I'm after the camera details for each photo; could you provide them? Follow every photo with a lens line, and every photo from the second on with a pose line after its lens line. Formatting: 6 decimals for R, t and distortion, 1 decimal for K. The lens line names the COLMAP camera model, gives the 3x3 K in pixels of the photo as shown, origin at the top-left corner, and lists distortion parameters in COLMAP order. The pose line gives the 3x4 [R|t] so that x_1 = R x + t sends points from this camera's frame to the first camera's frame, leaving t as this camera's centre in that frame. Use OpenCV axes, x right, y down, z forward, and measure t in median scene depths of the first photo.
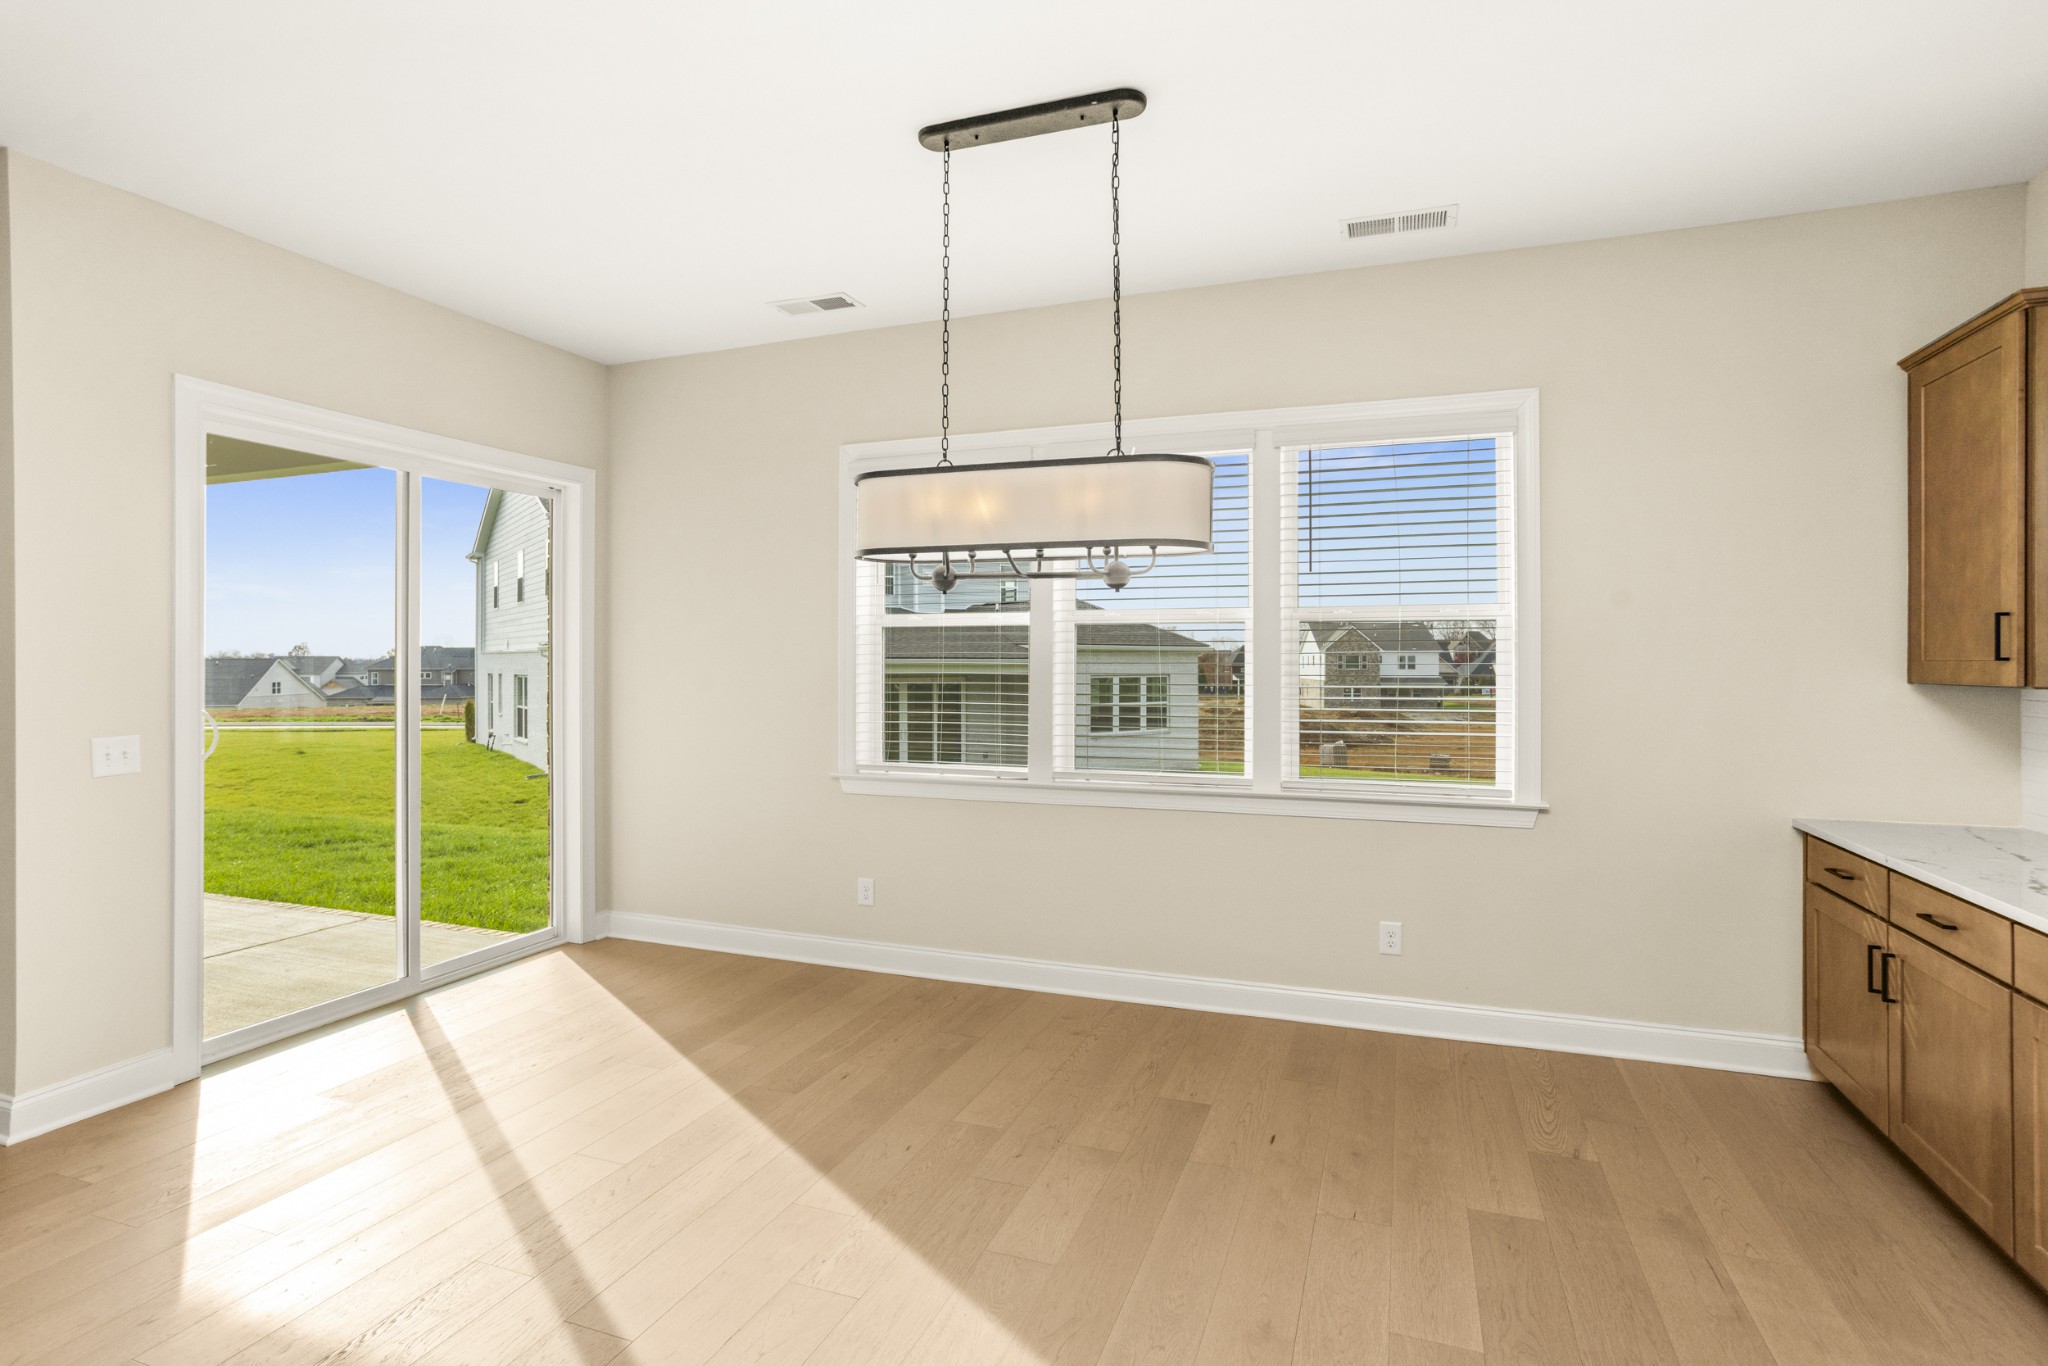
lens RADIAL K [[1037.4, 0, 1025.3], [0, 1037.4, 646.1], [0, 0, 1]] dist [-0.003261, 0.000336]
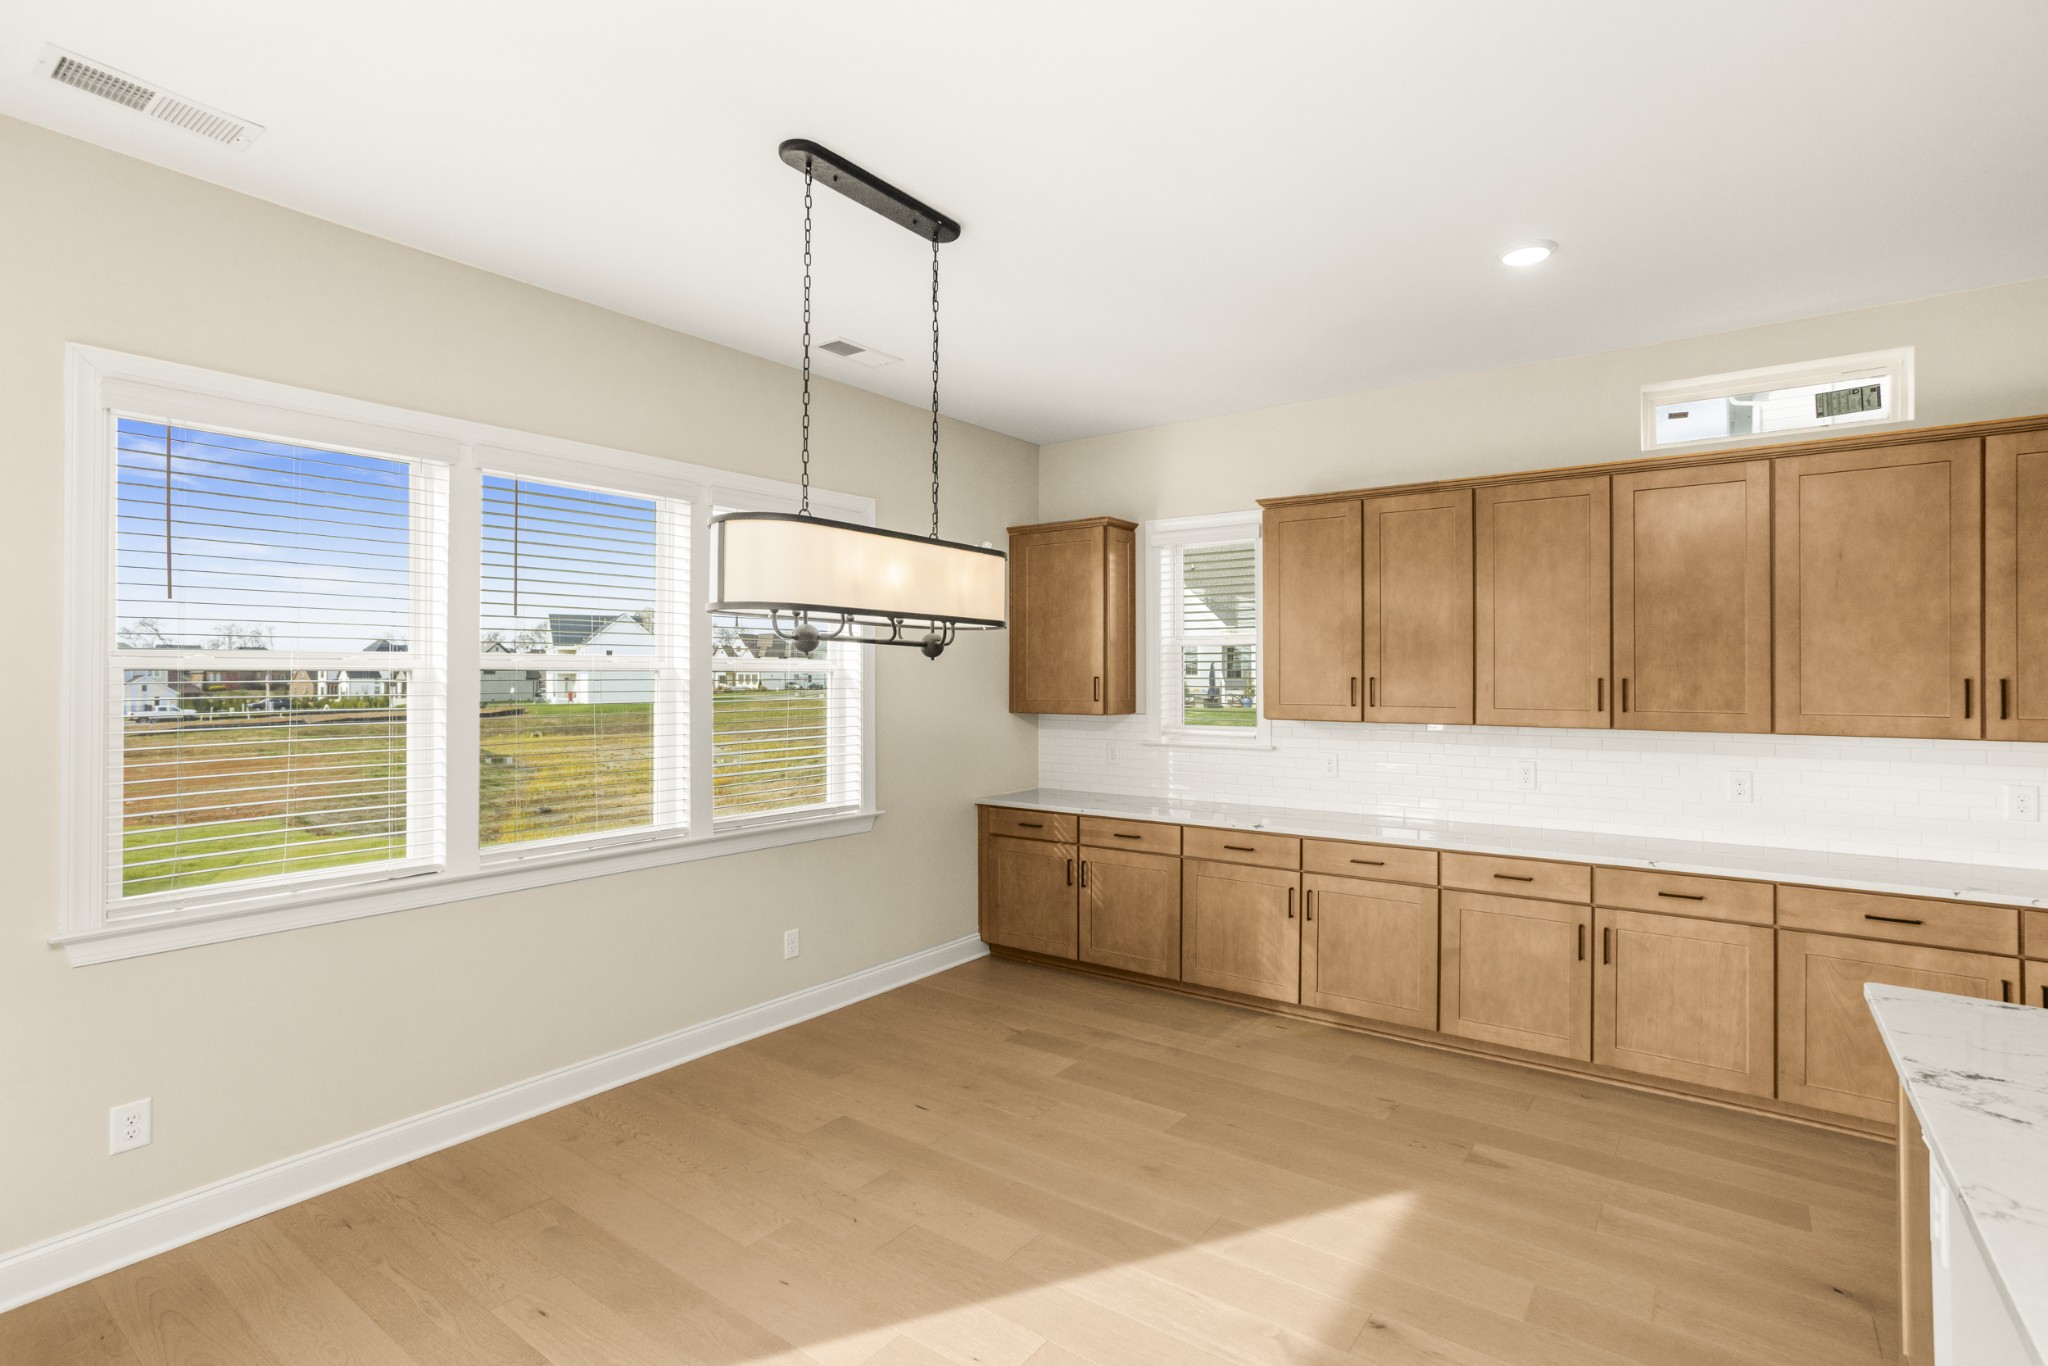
lens RADIAL K [[996.6, 0, 1013.2], [0, 996.6, 677.6], [0, 0, 1]] dist [-0.045374, 0.035112]
pose [[0.294479, -0.002914, 0.955654, -0.864612], [-0.001006, 0.999994, 0.003360, -0.035452], [-0.955658, -0.001950, 0.294474, 0.570462]]
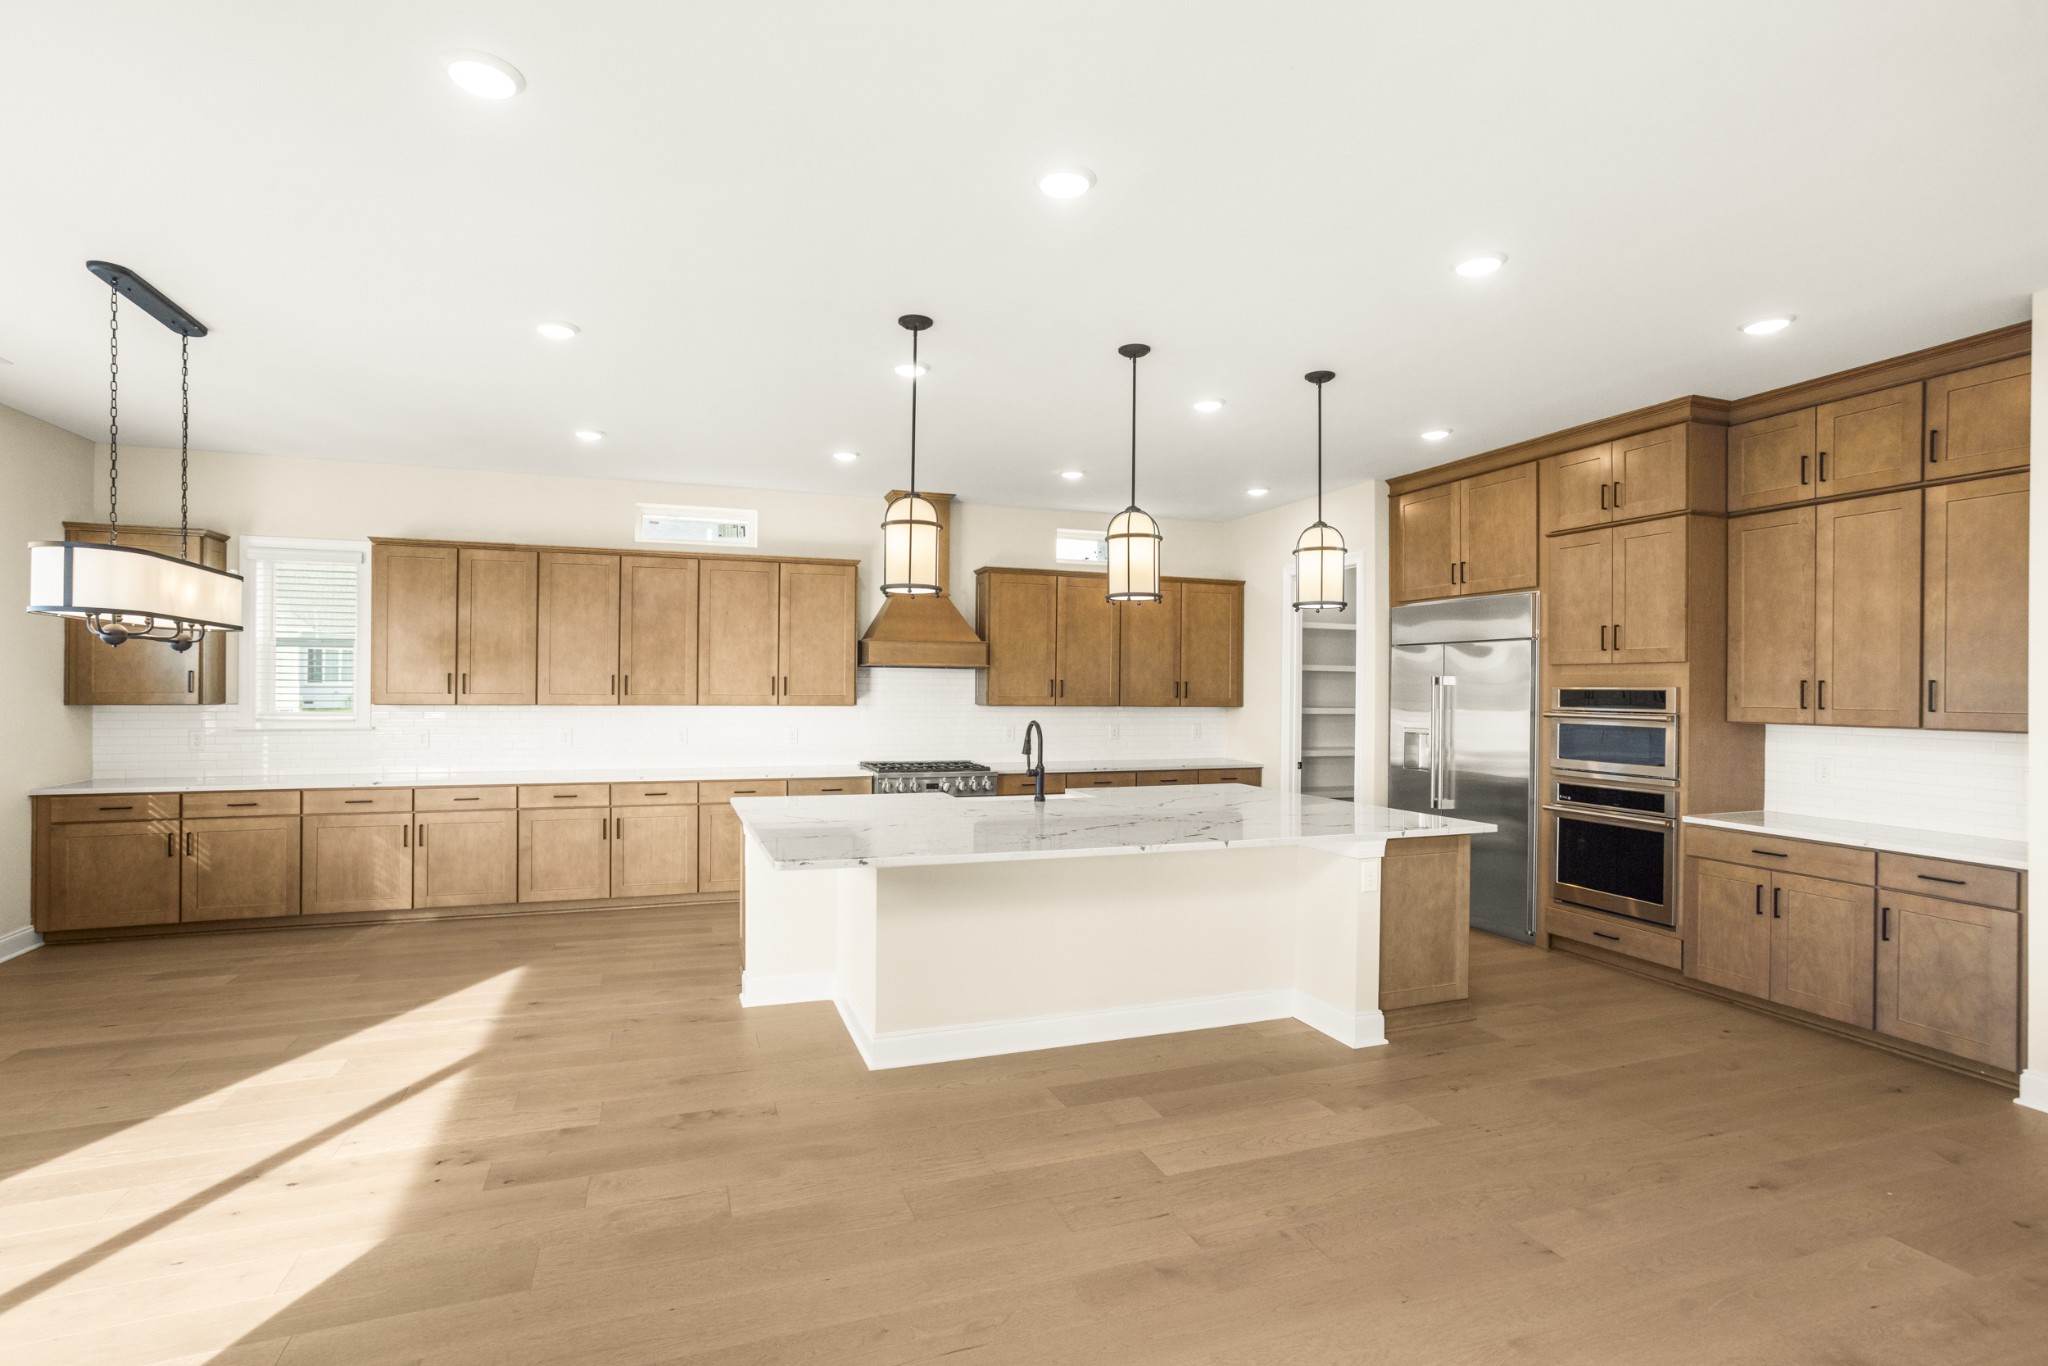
lens RADIAL K [[996.6, 0, 1013.2], [0, 996.6, 677.6], [0, 0, 1]] dist [-0.045374, 0.035112]
pose [[-0.625947, 0.001018, 0.779865, -1.691824], [-0.008272, 0.999934, -0.007944, -0.014755], [-0.779821, -0.011424, -0.625898, 0.905166]]
